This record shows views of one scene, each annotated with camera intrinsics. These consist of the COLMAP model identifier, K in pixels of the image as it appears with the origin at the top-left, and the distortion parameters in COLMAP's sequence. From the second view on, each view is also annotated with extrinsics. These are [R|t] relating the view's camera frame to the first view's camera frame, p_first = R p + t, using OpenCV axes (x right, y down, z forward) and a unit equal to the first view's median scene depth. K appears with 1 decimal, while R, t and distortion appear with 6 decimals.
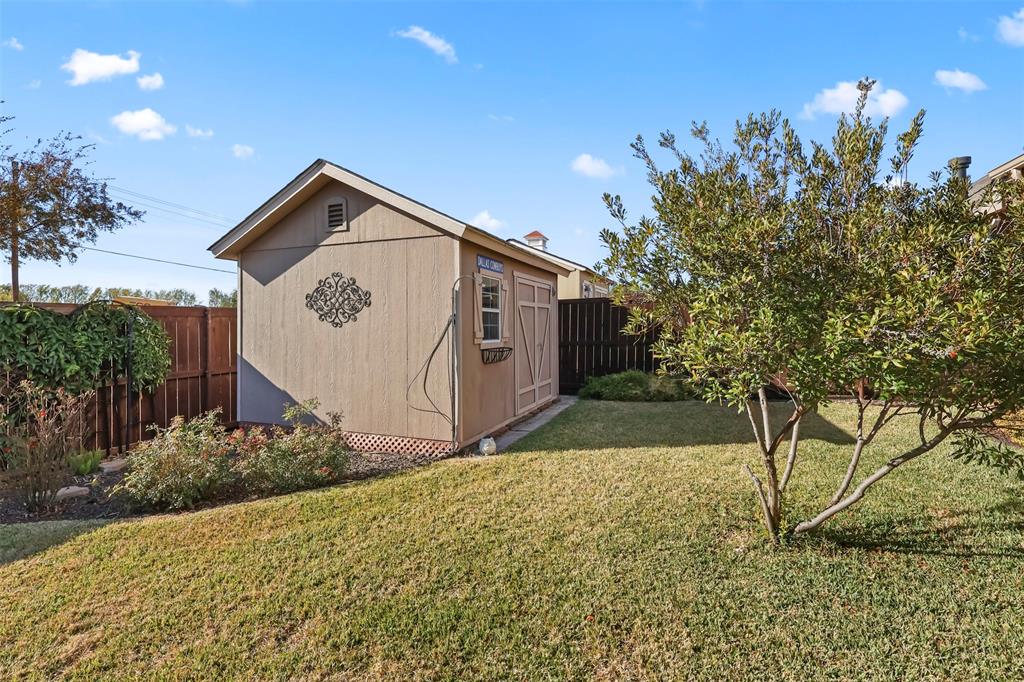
lens RADIAL K [[476.6, 0, 510.7], [0, 476.6, 349.9], [0, 0, 1]] dist [-0.002328, -0.000197]
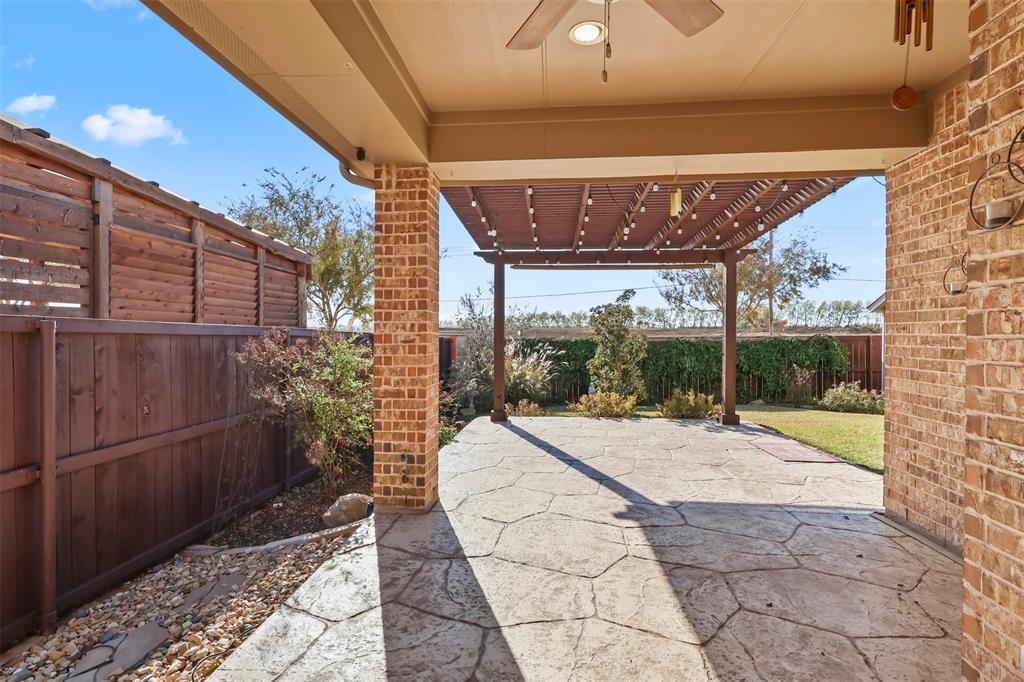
lens RADIAL K [[473.0, 0, 509.9], [0, 473.0, 338.0], [0, 0, 1]] dist [-0.001687, -0.000689]
pose [[0.271696, -0.005393, -0.962368, 0.787883], [-0.044207, 0.998859, -0.018078, 0.017725], [0.961367, 0.047455, 0.271148, -0.893075]]
